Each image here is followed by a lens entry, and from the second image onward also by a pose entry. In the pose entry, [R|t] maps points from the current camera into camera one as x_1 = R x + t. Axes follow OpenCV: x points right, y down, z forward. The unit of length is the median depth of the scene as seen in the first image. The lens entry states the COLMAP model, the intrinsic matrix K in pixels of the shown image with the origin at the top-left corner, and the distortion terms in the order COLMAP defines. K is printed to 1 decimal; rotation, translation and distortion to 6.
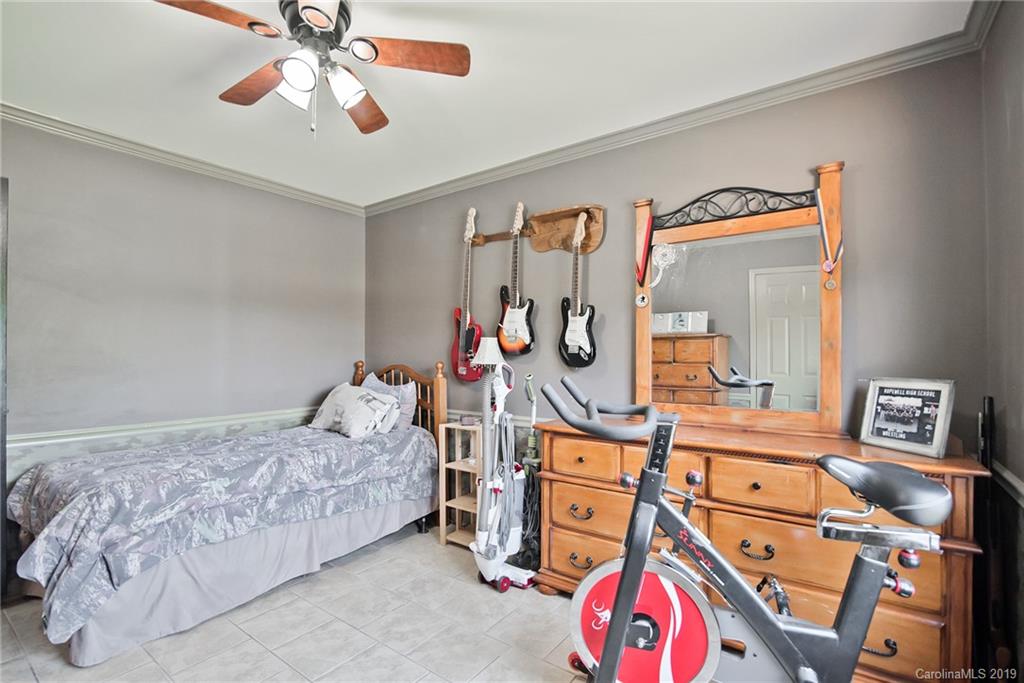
lens RADIAL K [[475.2, 0, 510.3], [0, 475.2, 343.7], [0, 0, 1]] dist [-0.021534, 0.005543]
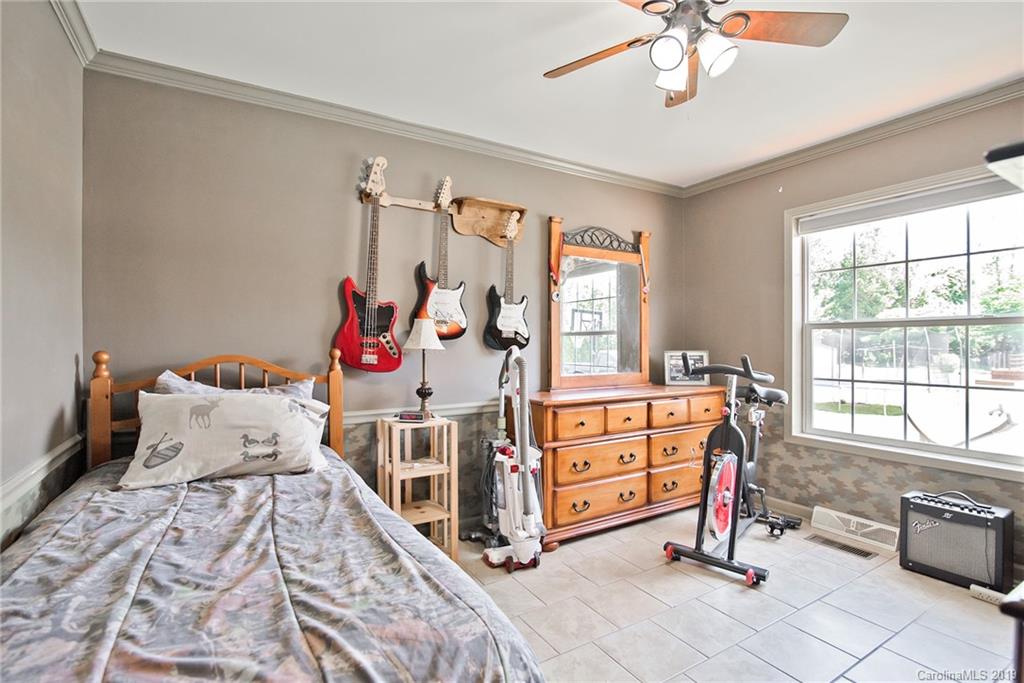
lens RADIAL K [[475.2, 0, 510.5], [0, 475.2, 344.9], [0, 0, 1]] dist [-0.021534, 0.005543]
pose [[0.395800, 0.004423, 0.918326, -0.882534], [-0.009302, 0.999956, -0.000807, 0.037870], [-0.918289, -0.008223, 0.395824, 0.577714]]
